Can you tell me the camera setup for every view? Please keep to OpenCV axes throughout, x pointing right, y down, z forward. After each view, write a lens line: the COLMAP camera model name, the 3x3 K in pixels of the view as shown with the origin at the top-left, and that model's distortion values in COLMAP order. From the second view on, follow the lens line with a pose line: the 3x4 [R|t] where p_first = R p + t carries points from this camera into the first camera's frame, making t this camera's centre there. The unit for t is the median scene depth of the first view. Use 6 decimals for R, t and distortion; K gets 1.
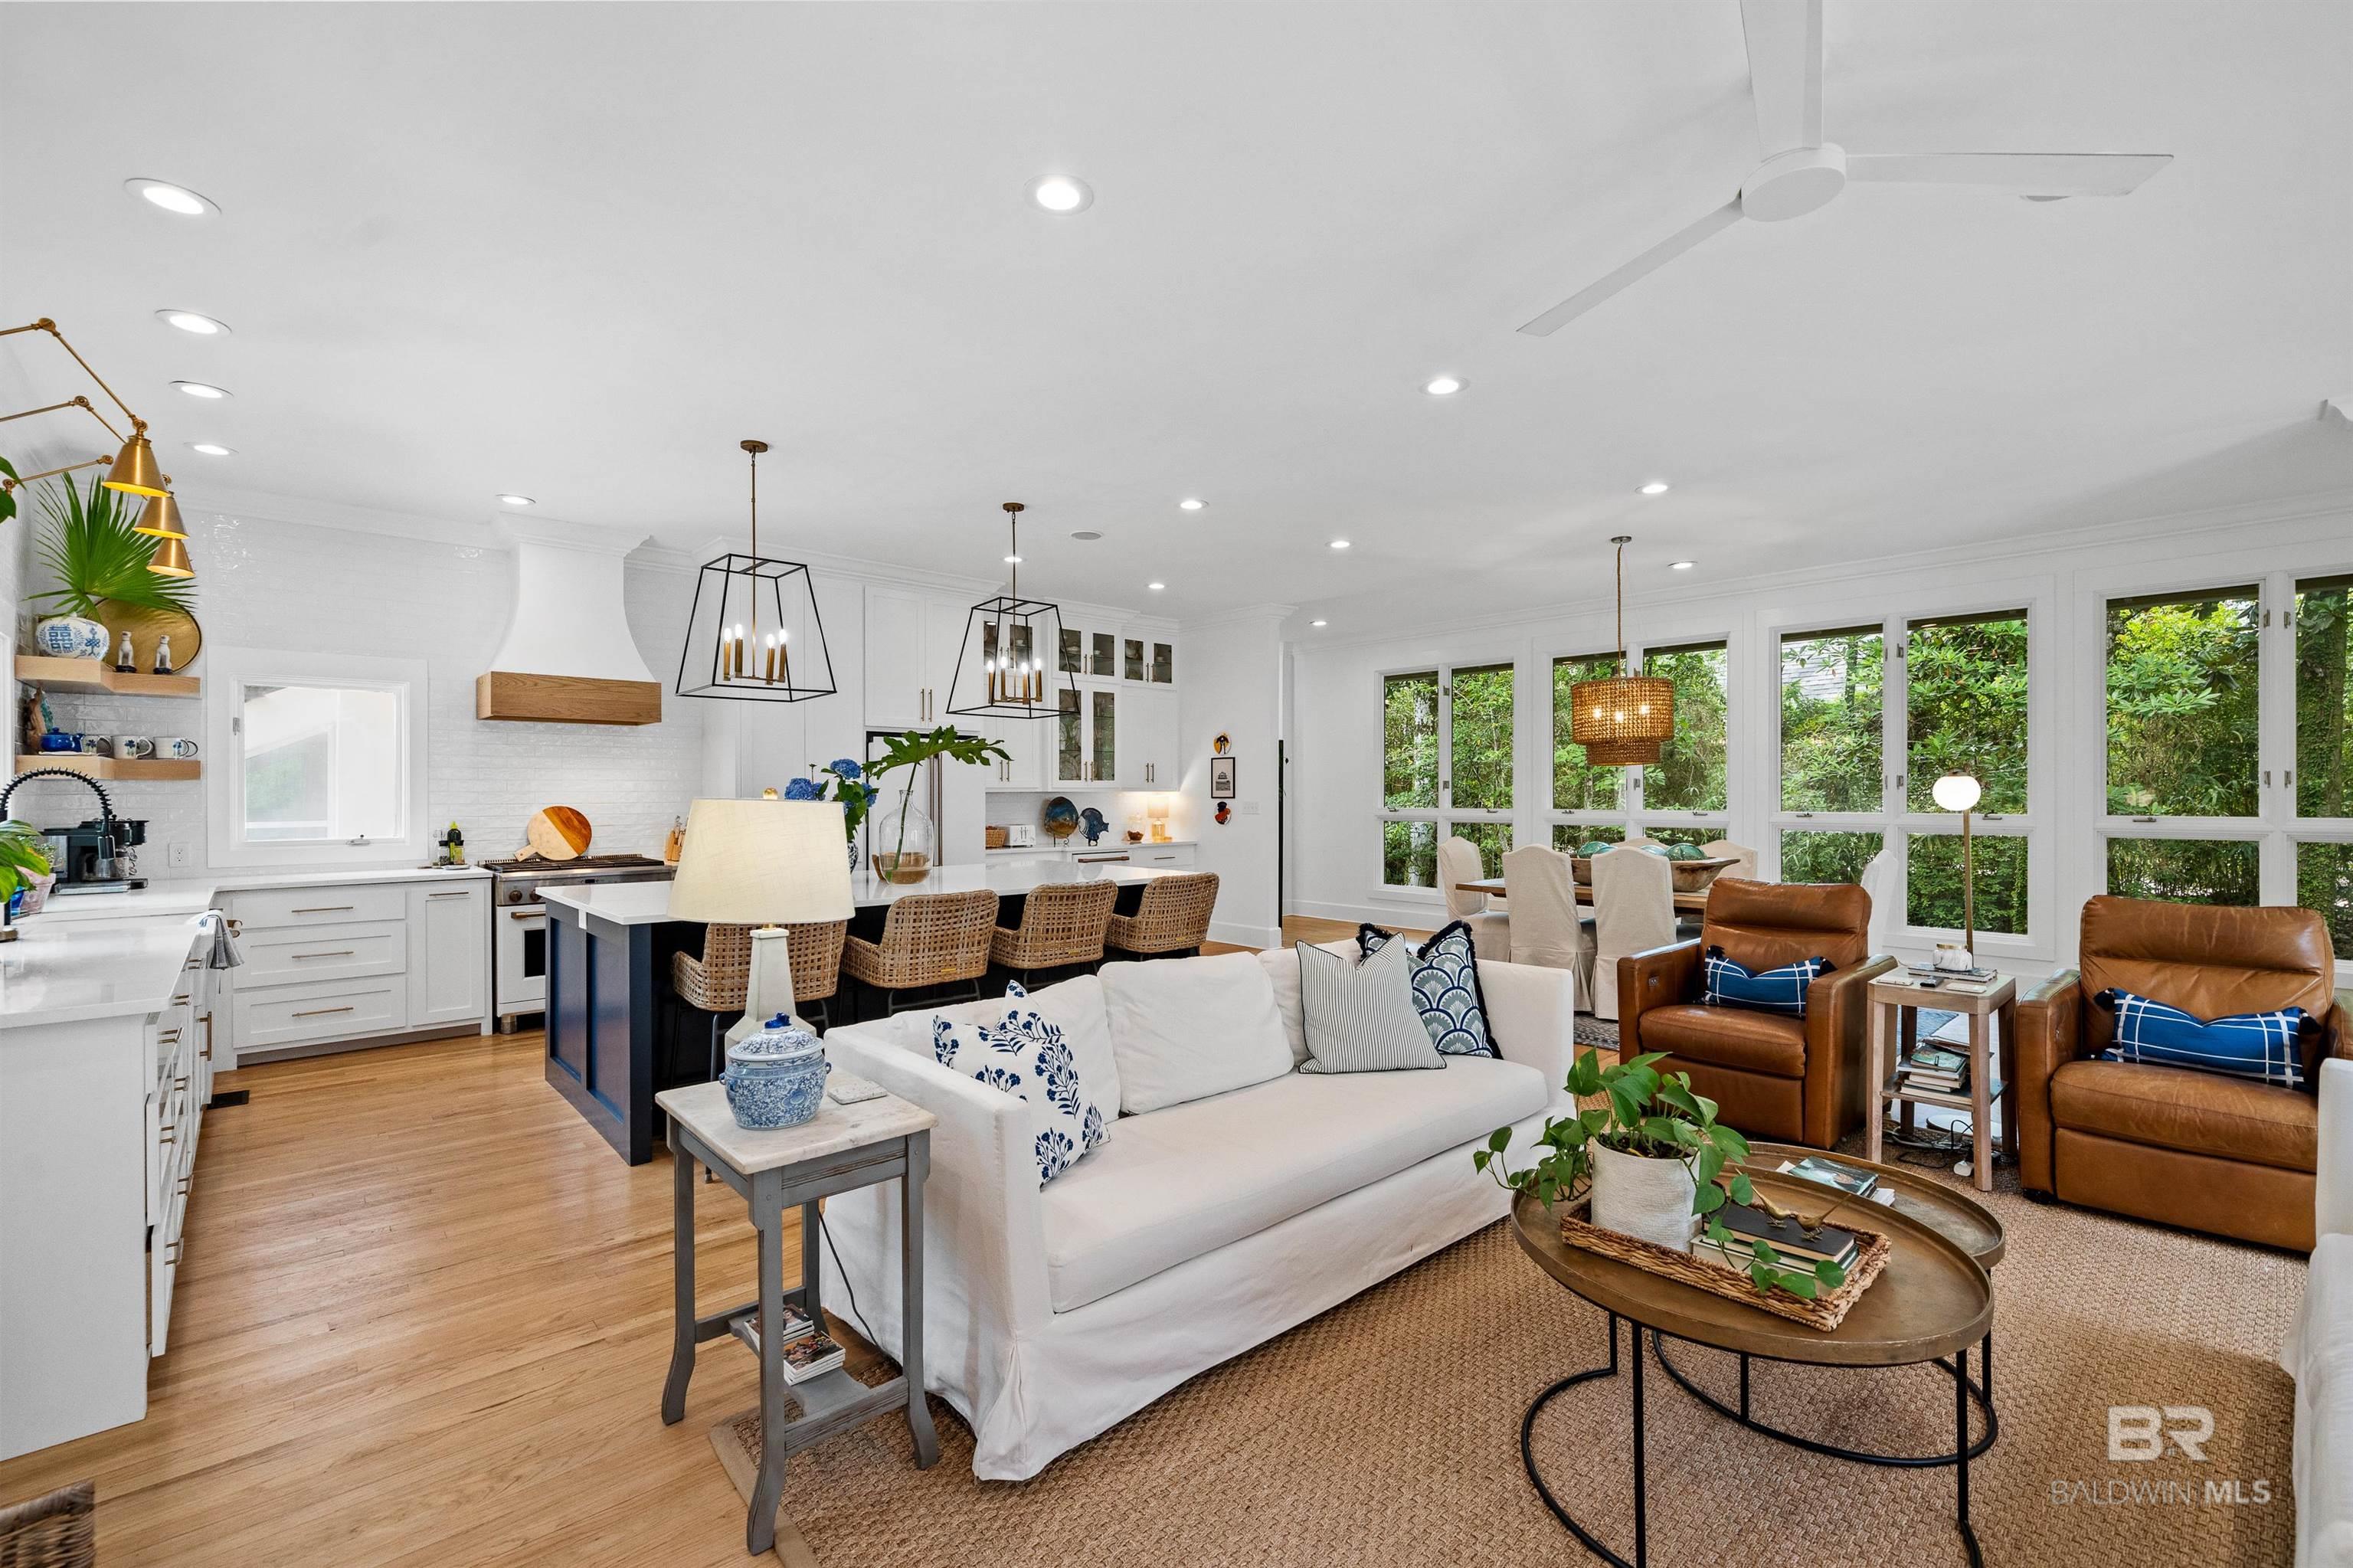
lens RADIAL K [[1015.9, 0, 1181.8], [0, 1015.9, 795.7], [0, 0, 1]] dist [0.000905, 0.000241]
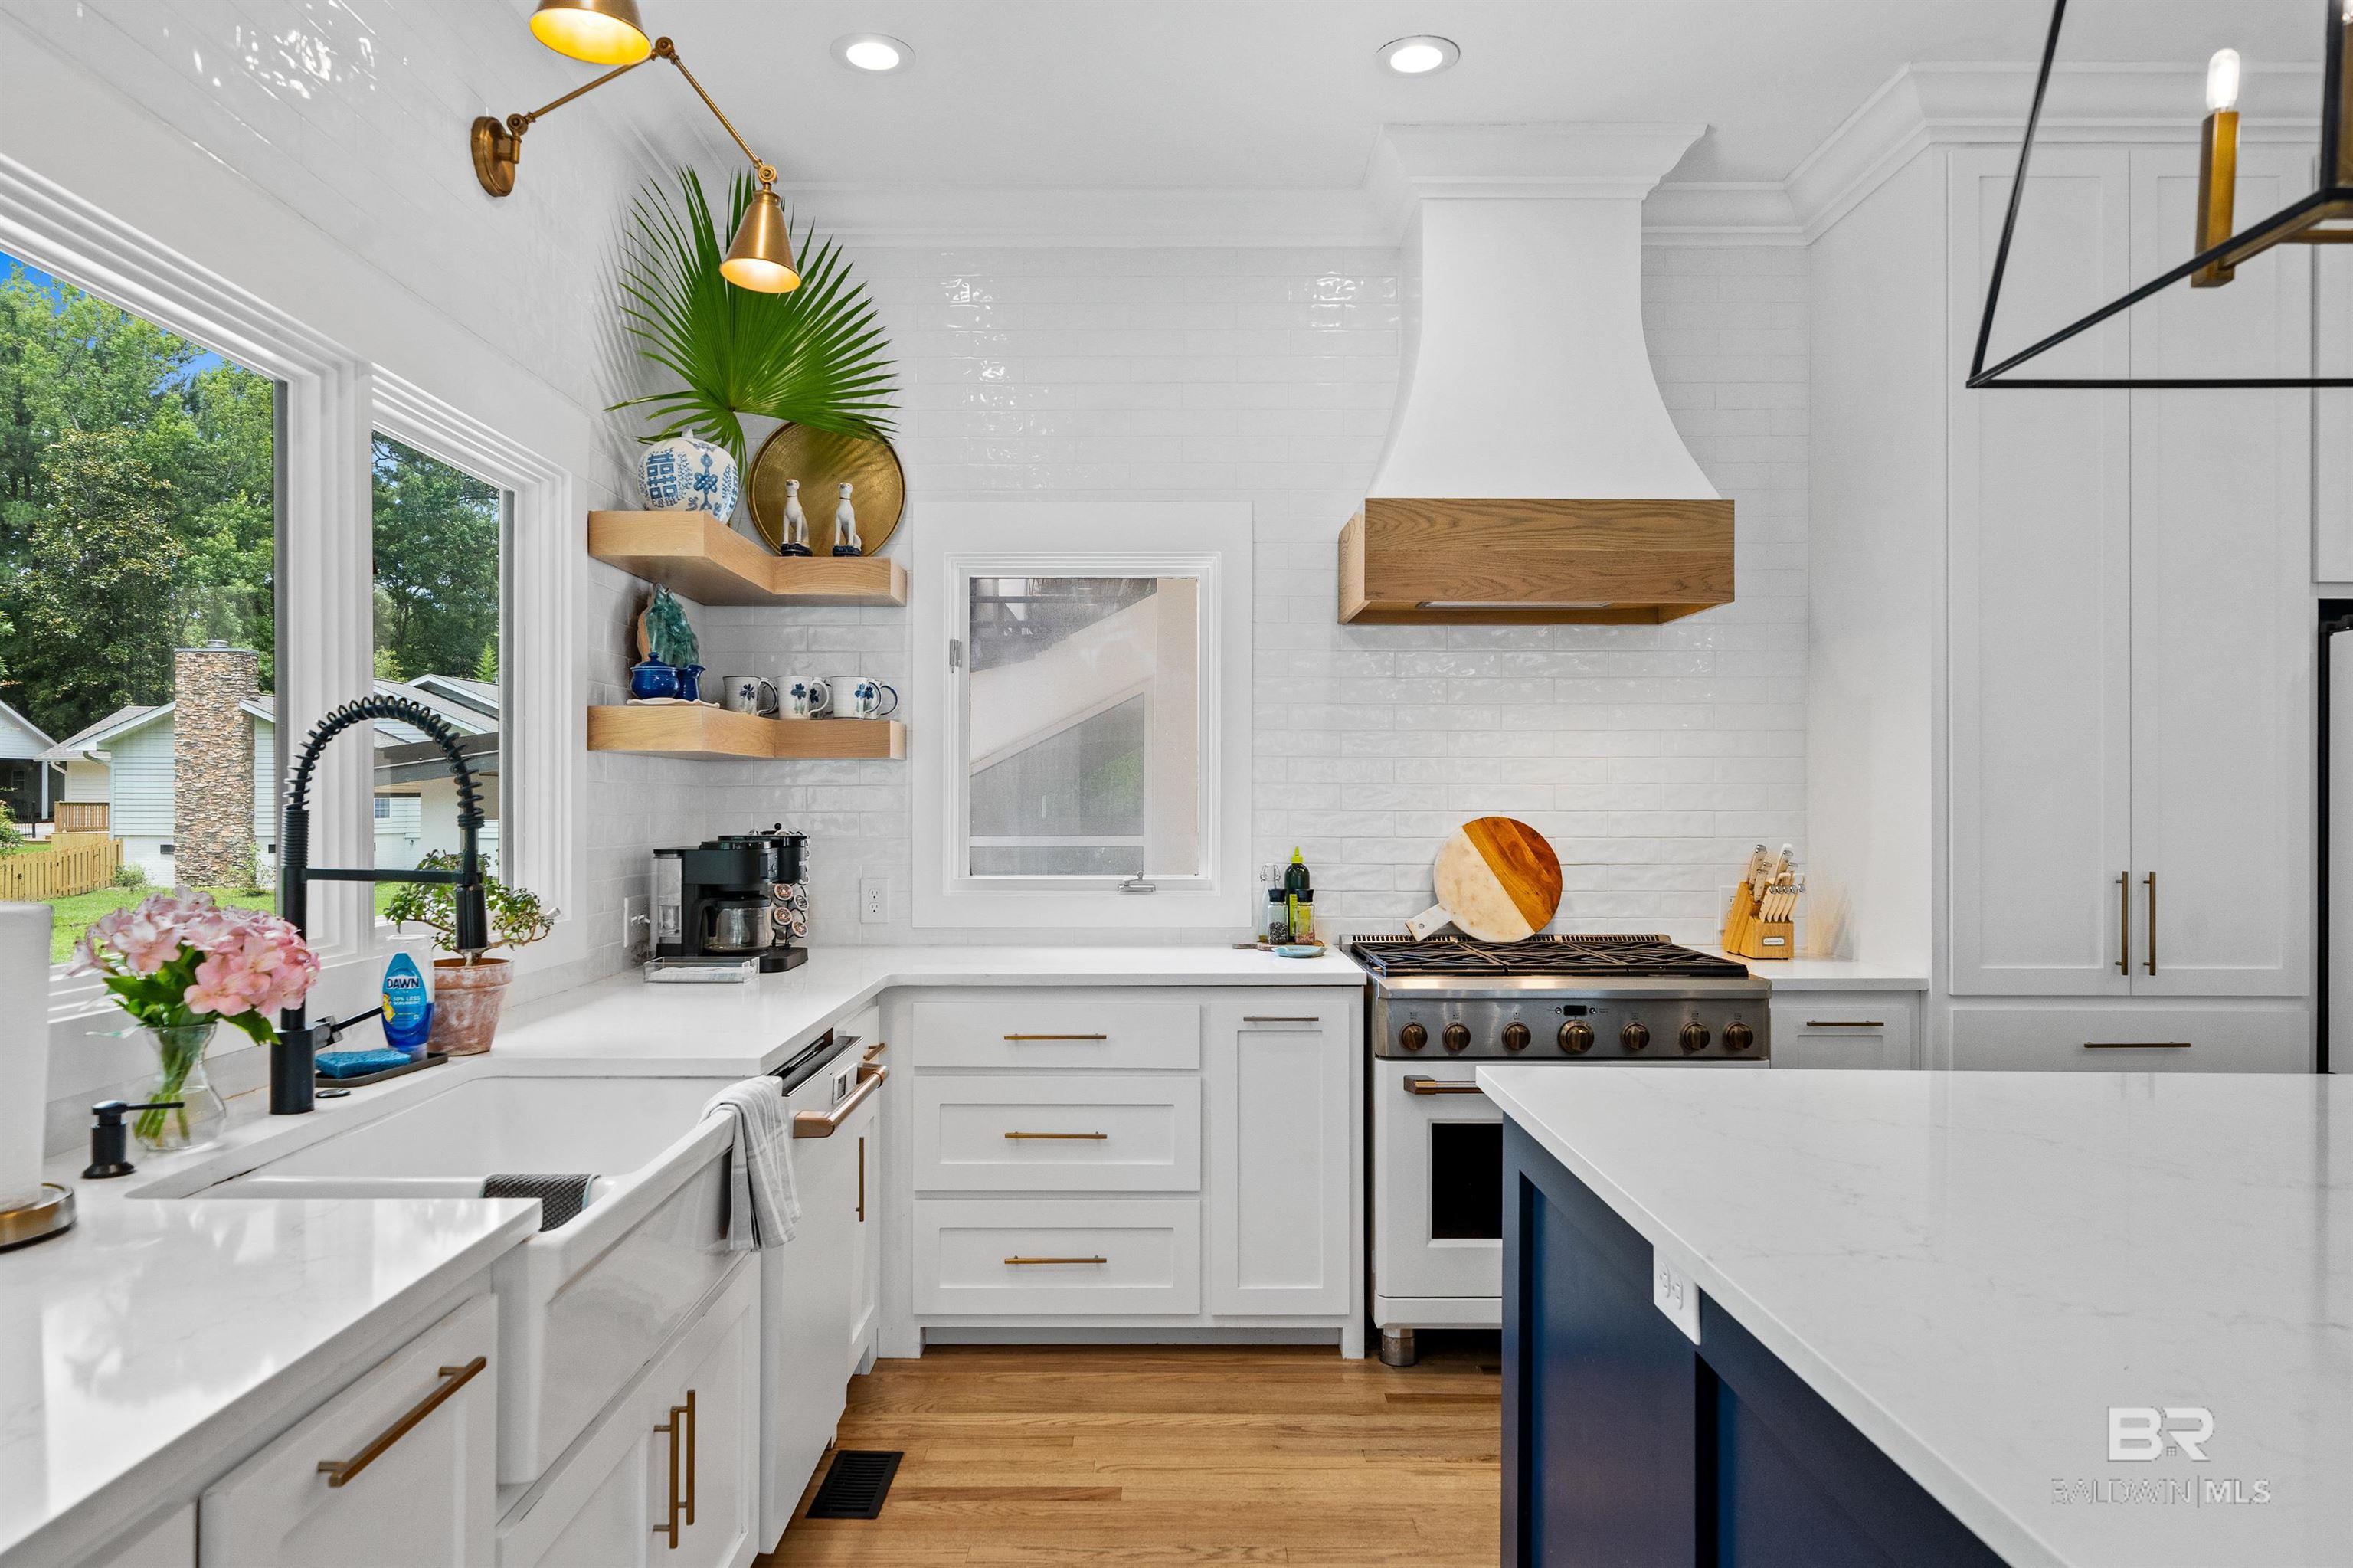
lens RADIAL K [[1448.1, 0, 1171.0], [0, 1448.1, 792.4], [0, 0, 1]] dist [-0.003983, -0.000788]
pose [[0.745243, 0.000149, -0.666793, -0.341666], [-0.005132, 0.999972, -0.005511, 0.004577], [0.666773, 0.007529, 0.745223, 0.503142]]
